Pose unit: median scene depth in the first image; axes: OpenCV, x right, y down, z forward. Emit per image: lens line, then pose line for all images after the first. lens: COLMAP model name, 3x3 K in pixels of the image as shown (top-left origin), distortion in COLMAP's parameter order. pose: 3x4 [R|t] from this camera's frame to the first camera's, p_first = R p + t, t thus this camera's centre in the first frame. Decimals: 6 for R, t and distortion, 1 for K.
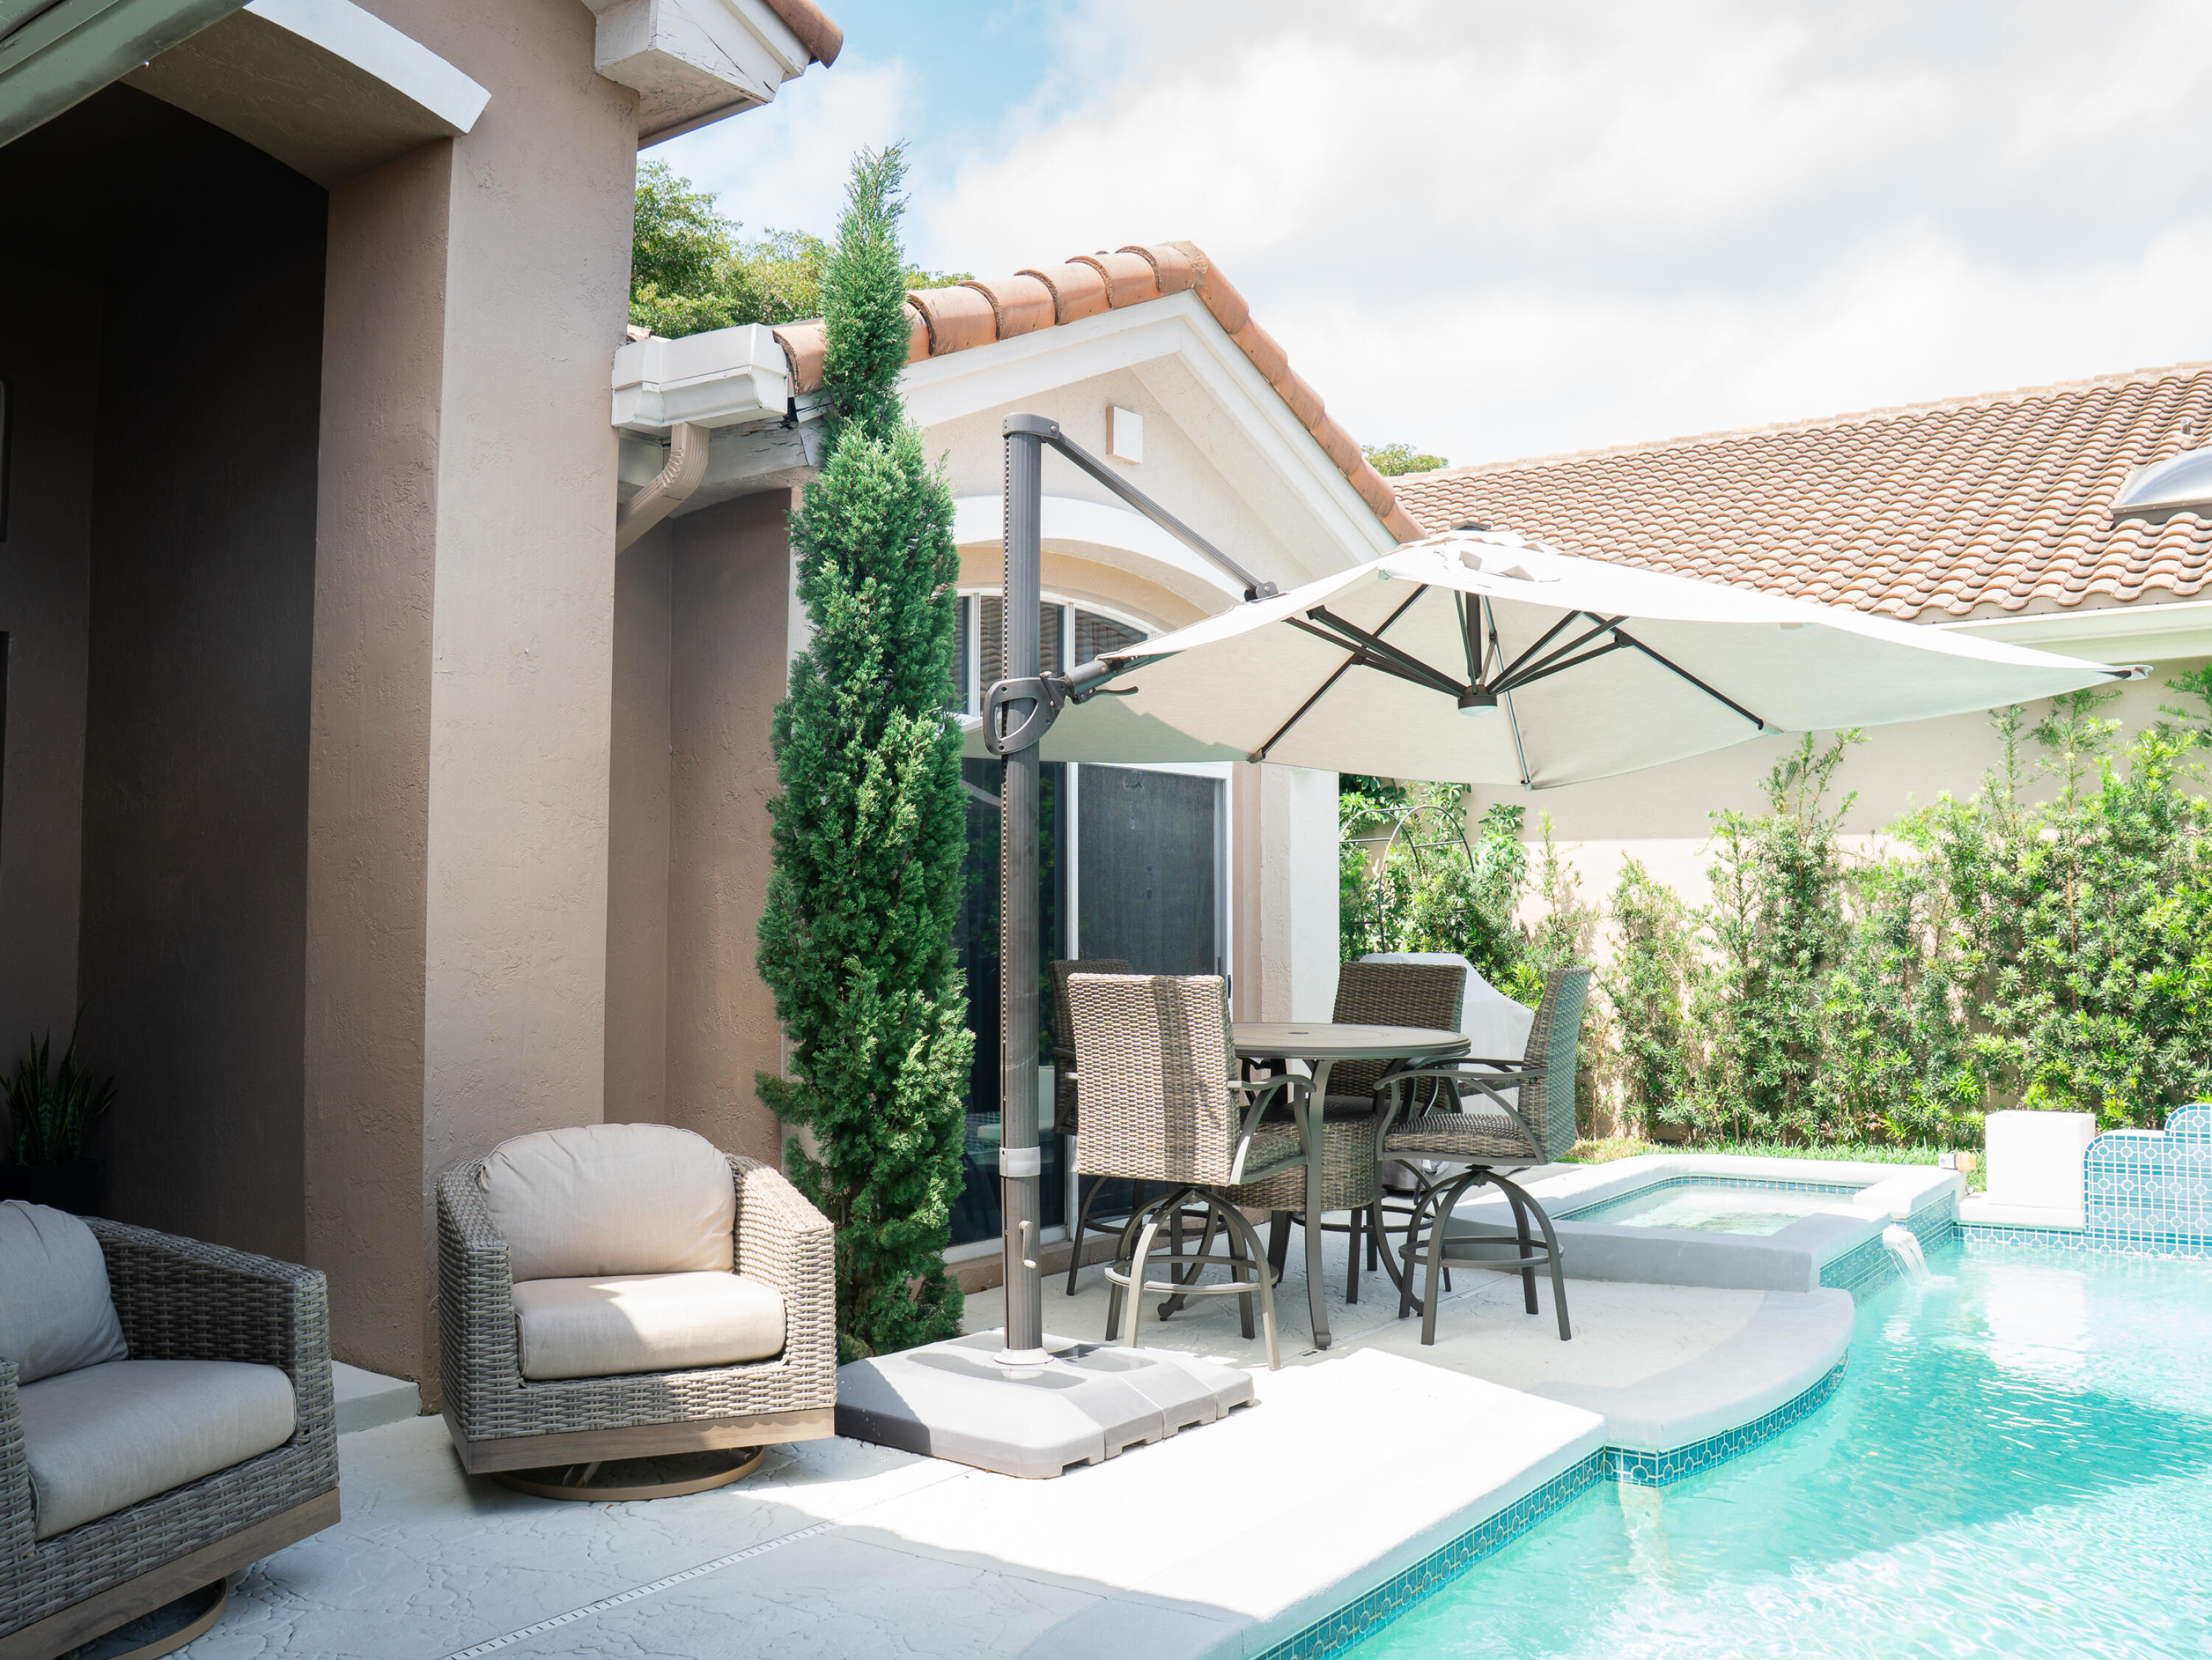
lens RADIAL K [[1886.6, 0, 1148.7], [0, 1886.6, 836.7], [0, 0, 1]] dist [-0.141775, 0.112931]
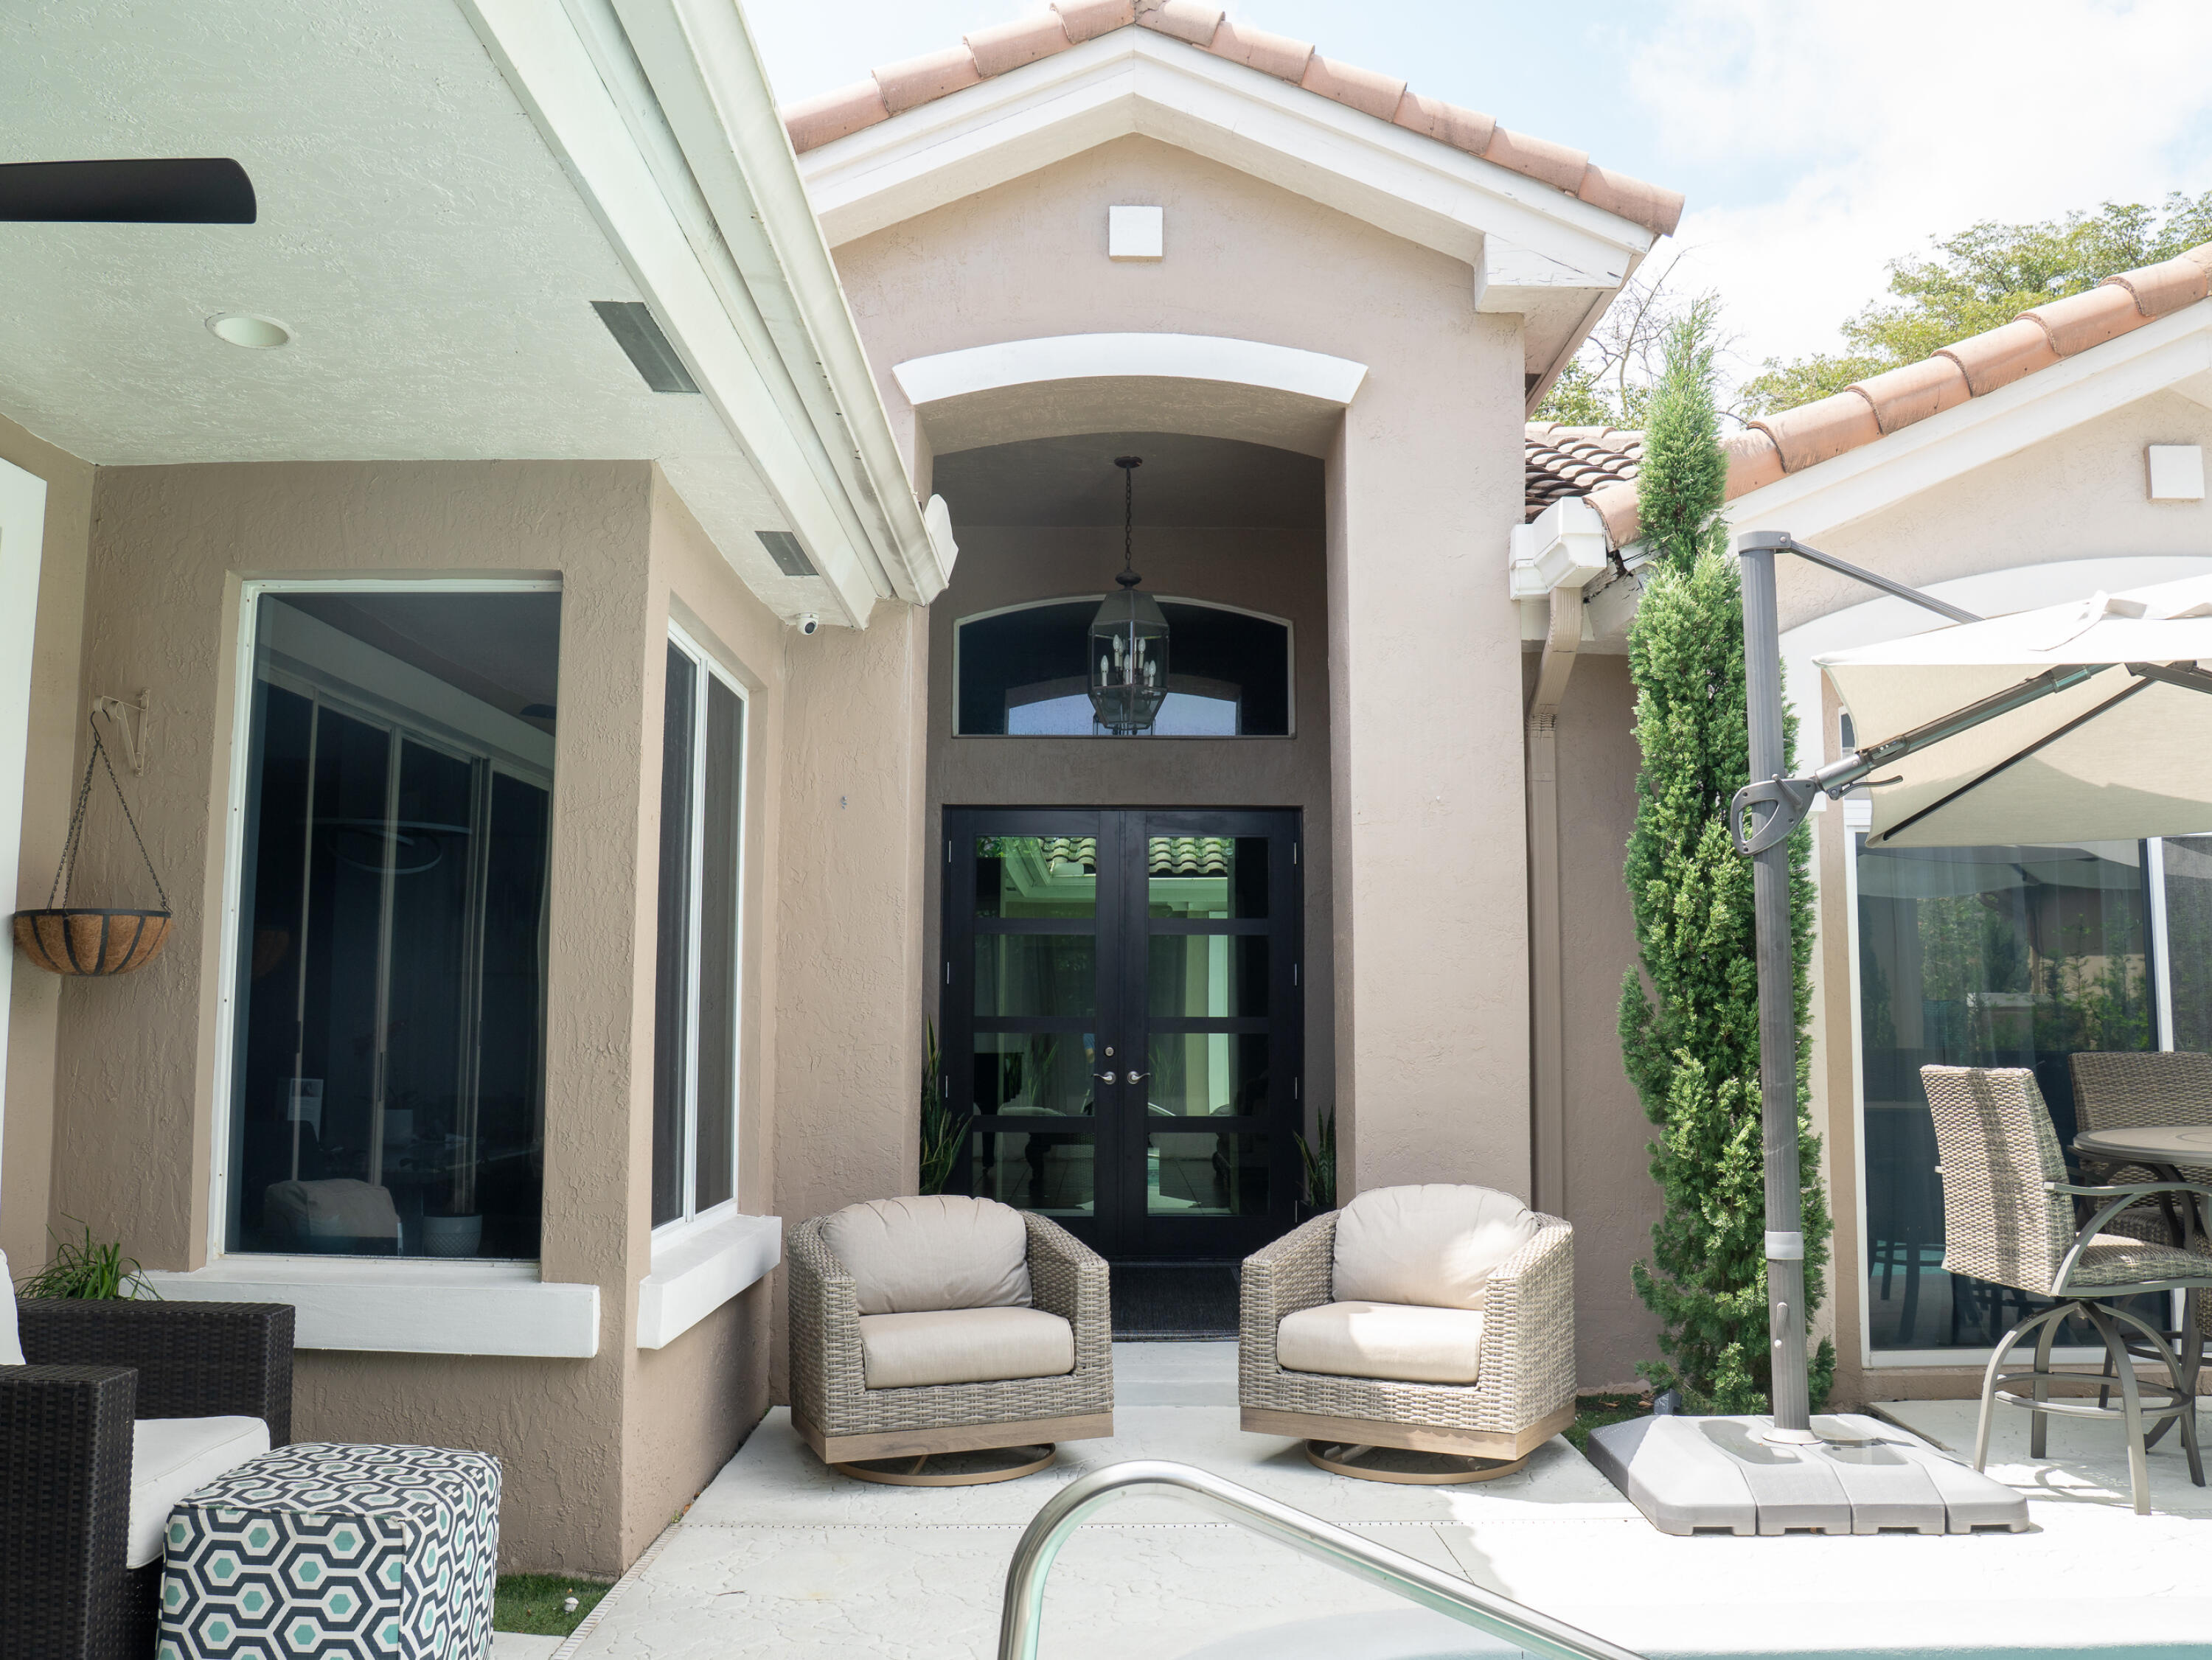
lens RADIAL K [[1886.6, 0, 1092.0], [0, 1886.6, 829.8], [0, 0, 1]] dist [-0.141775, 0.112931]
pose [[0.565456, -0.086820, -0.820196, 0.486620], [0.039896, 0.996159, -0.077942, 0.007262], [0.823813, 0.011350, 0.566748, 0.089375]]
